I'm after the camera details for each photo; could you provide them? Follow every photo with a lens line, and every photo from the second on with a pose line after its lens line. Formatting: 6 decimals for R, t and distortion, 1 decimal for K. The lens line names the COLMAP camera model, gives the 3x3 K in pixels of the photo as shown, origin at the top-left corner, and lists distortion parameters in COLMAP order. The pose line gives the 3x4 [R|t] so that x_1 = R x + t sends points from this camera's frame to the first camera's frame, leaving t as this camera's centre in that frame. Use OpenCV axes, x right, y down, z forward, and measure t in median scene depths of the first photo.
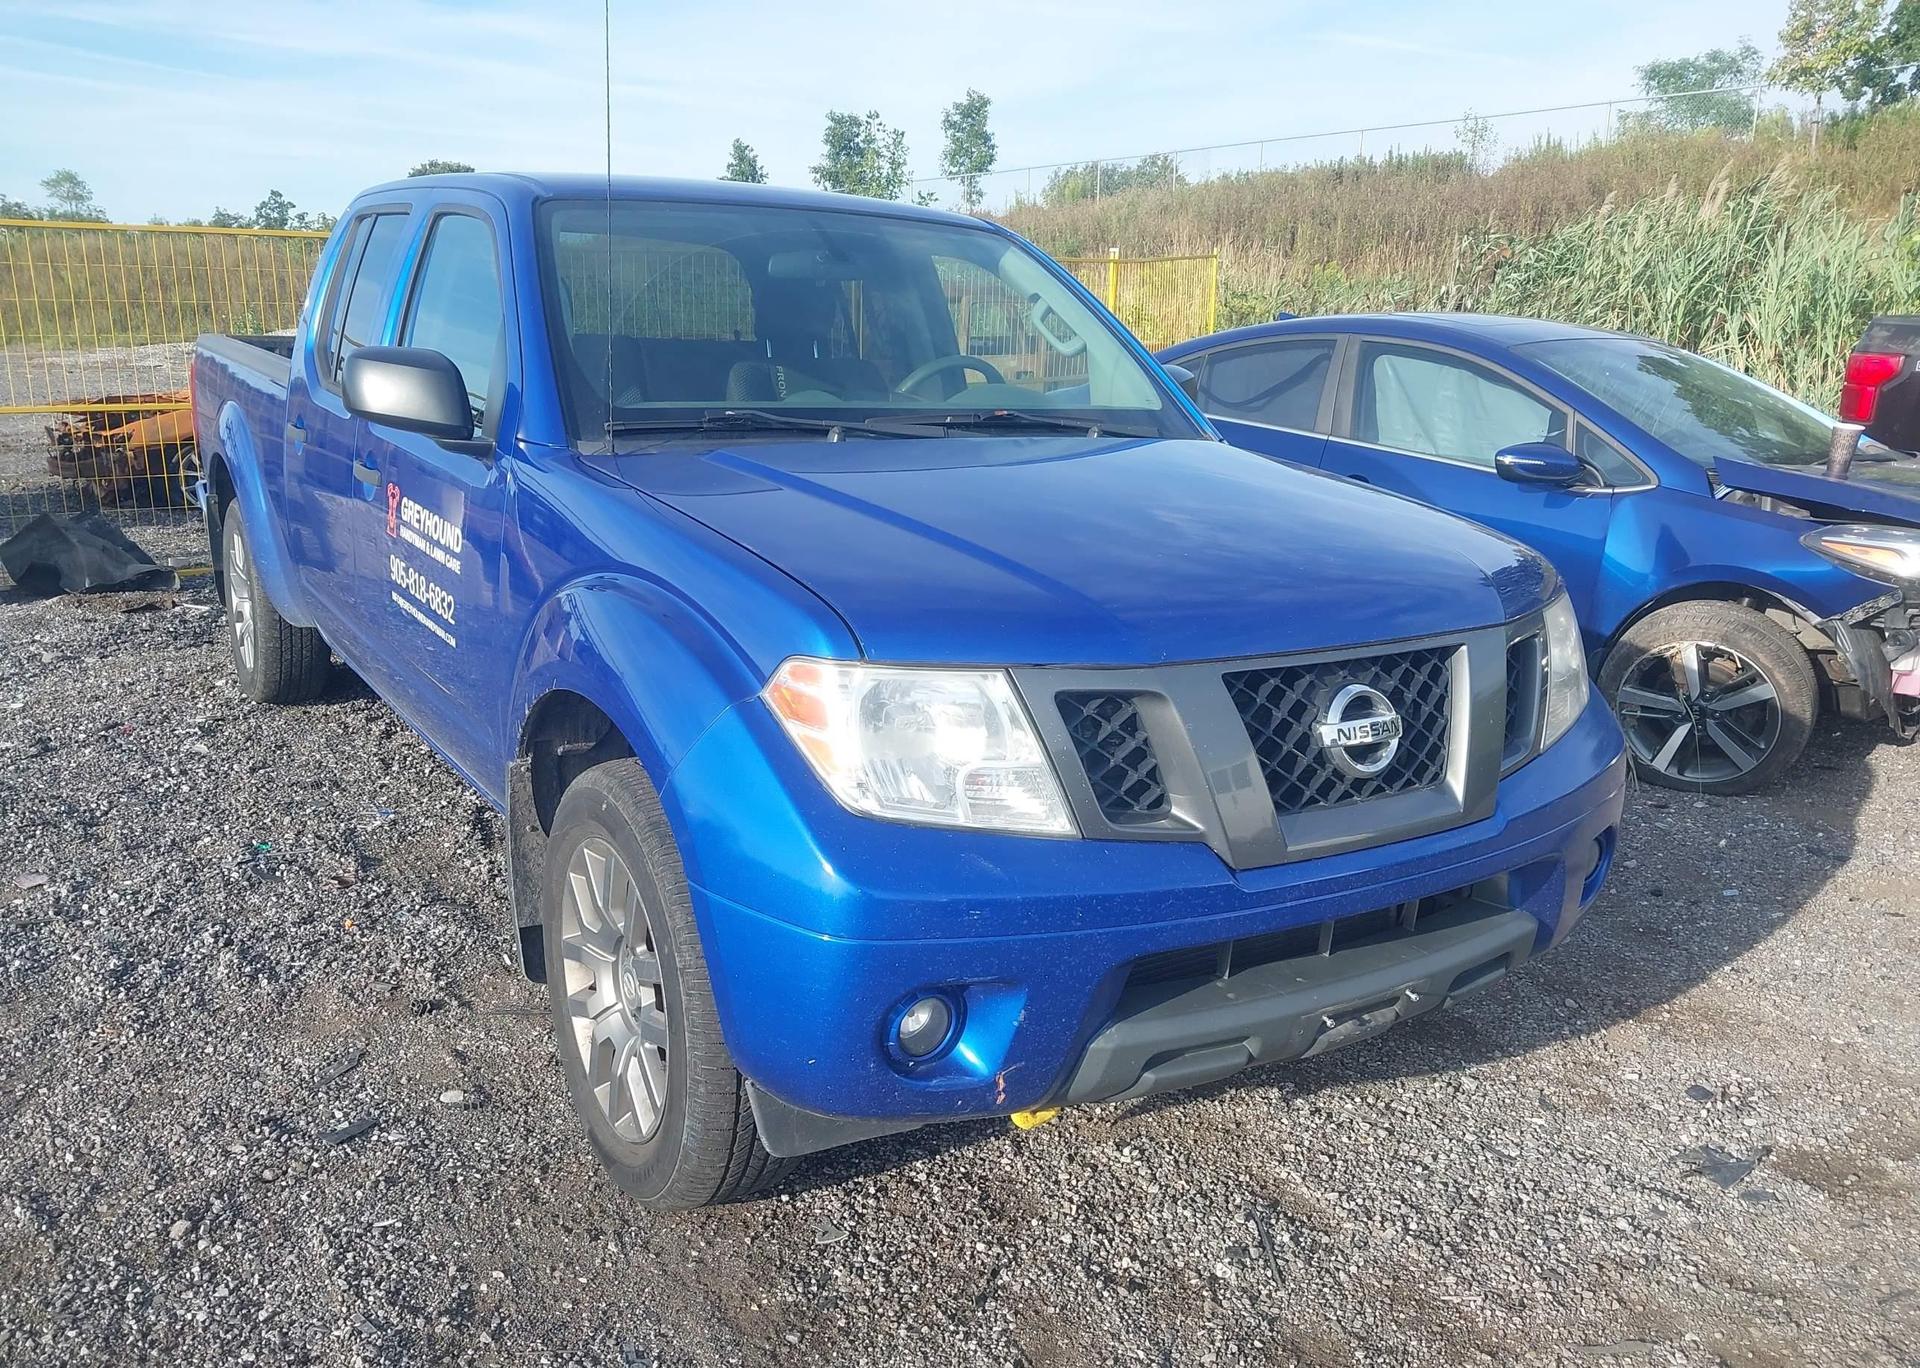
lens RADIAL K [[1525.8, 0, 957.3], [0, 1525.8, 685.4], [0, 0, 1]] dist [0.007636, -0.010058]
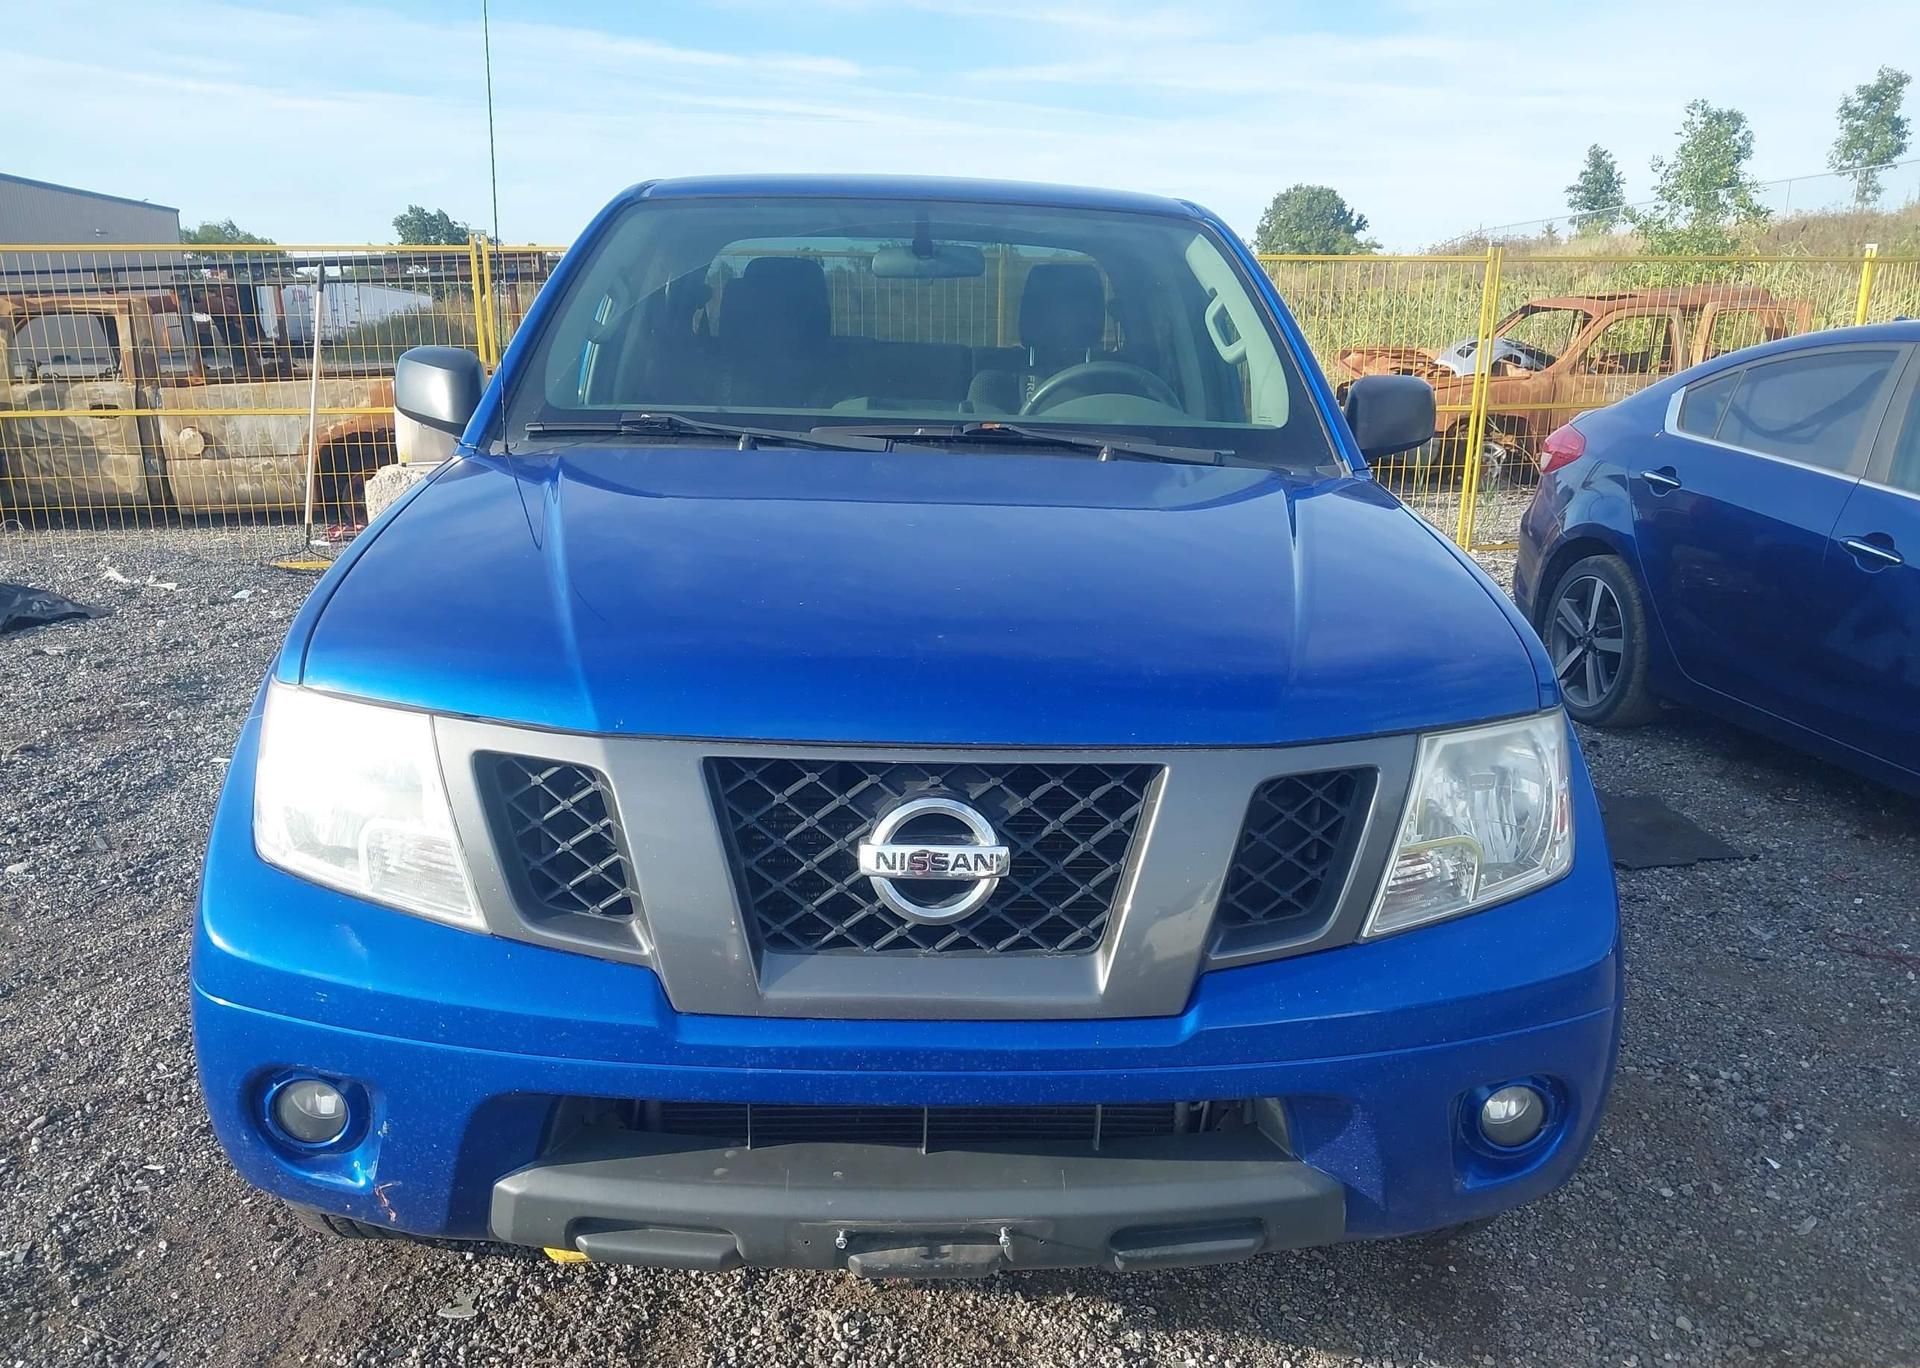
lens RADIAL K [[1525.8, 0, 967.3], [0, 1525.8, 692.1], [0, 0, 1]] dist [0.007636, -0.010058]
pose [[0.865164, 0.109514, -0.489385, 0.557672], [-0.113595, 0.993295, 0.021459, -0.060843], [0.488454, 0.037026, 0.871804, 0.324759]]
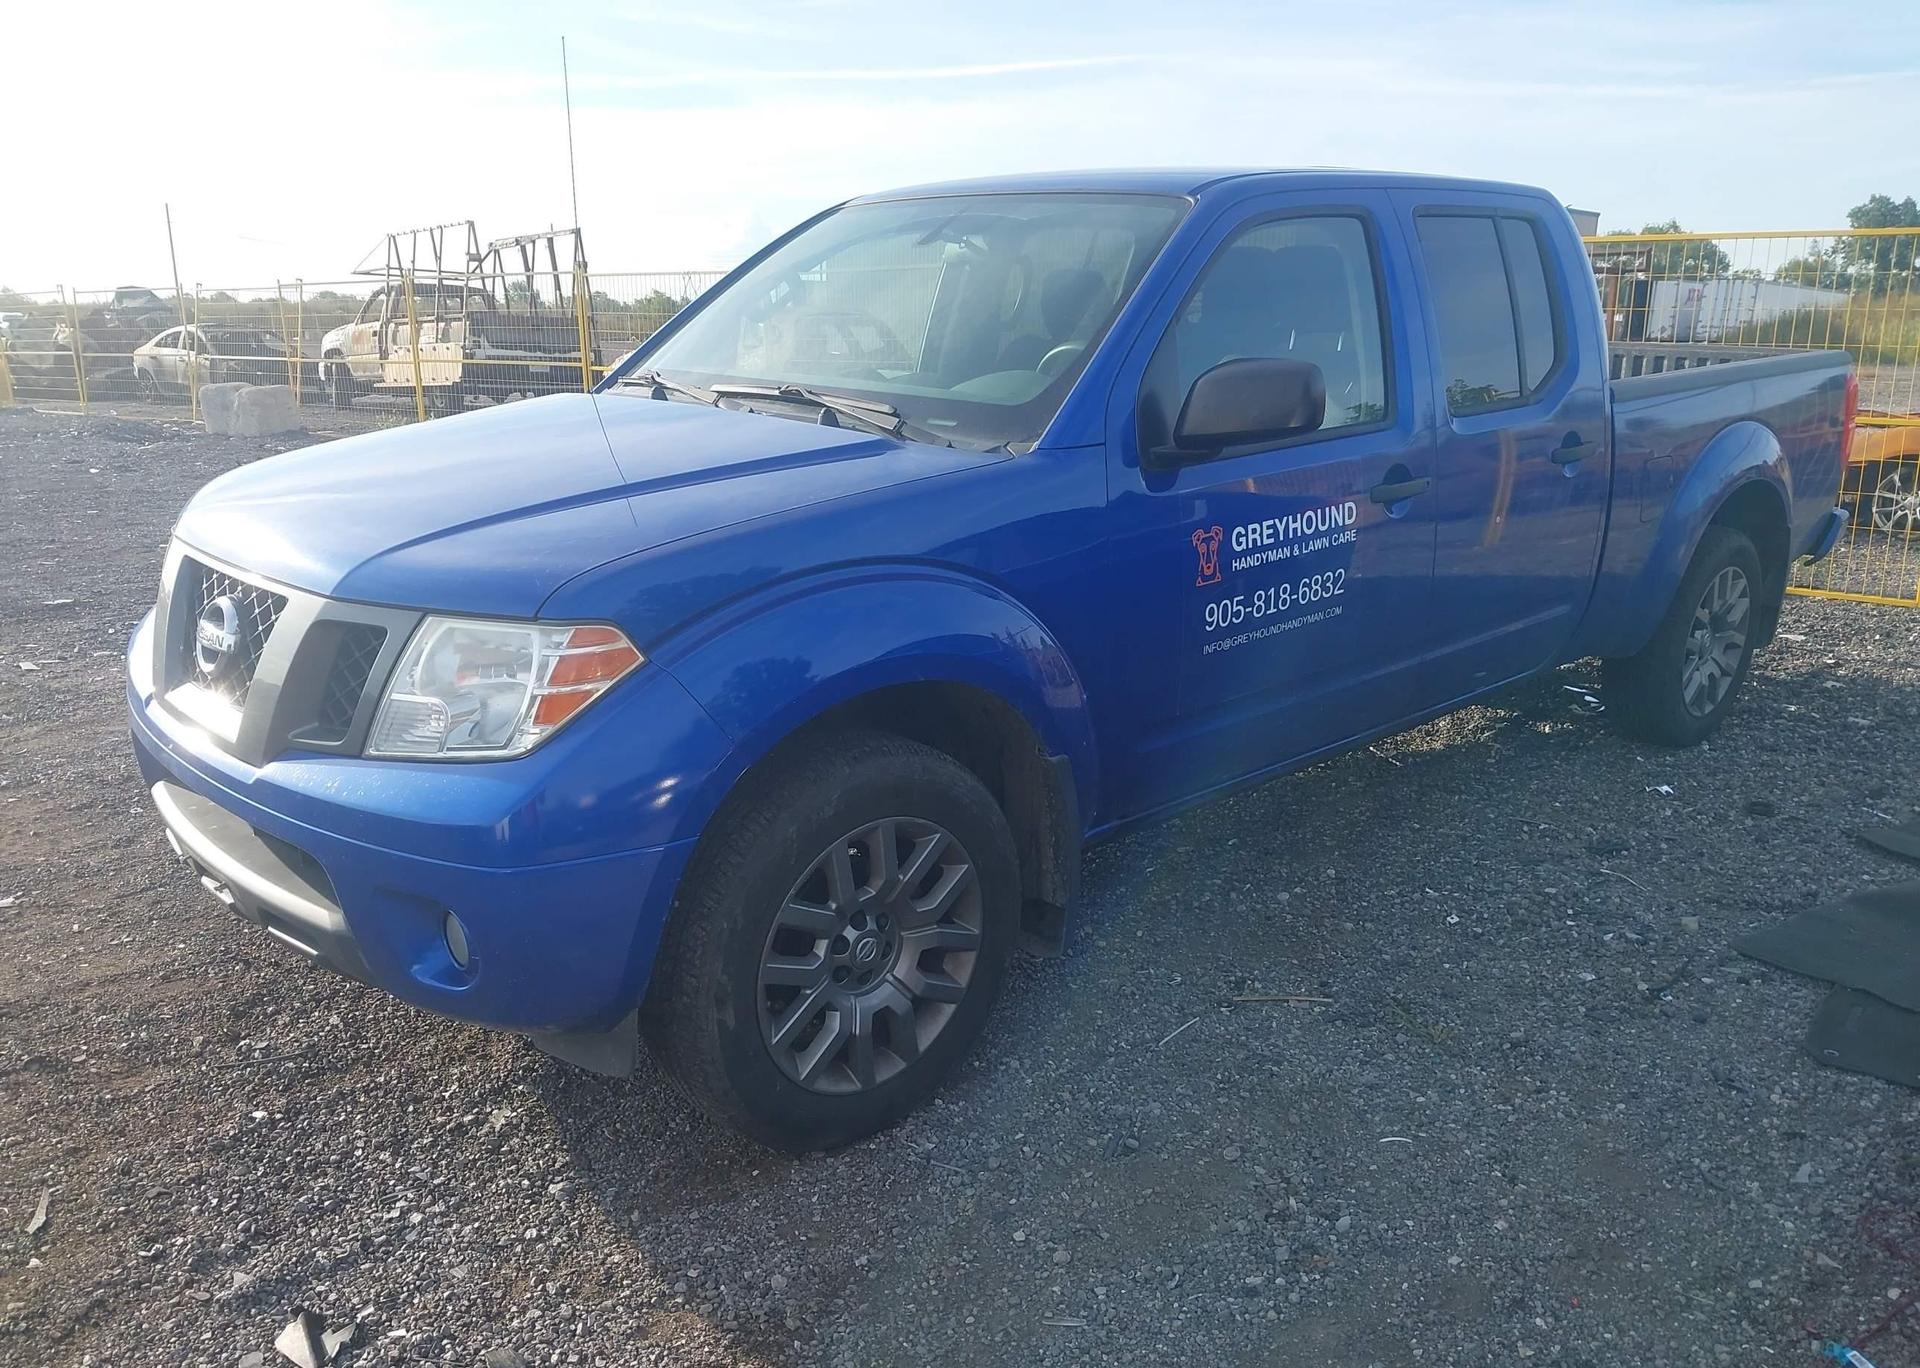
lens RADIAL K [[1525.8, 0, 948.2], [0, 1525.8, 690.7], [0, 0, 1]] dist [0.007636, -0.010058]
pose [[0.186079, 0.220488, -0.957476, 1.320716], [-0.234033, 0.956394, 0.174756, -0.234034], [0.954255, 0.191562, 0.229566, 1.125800]]
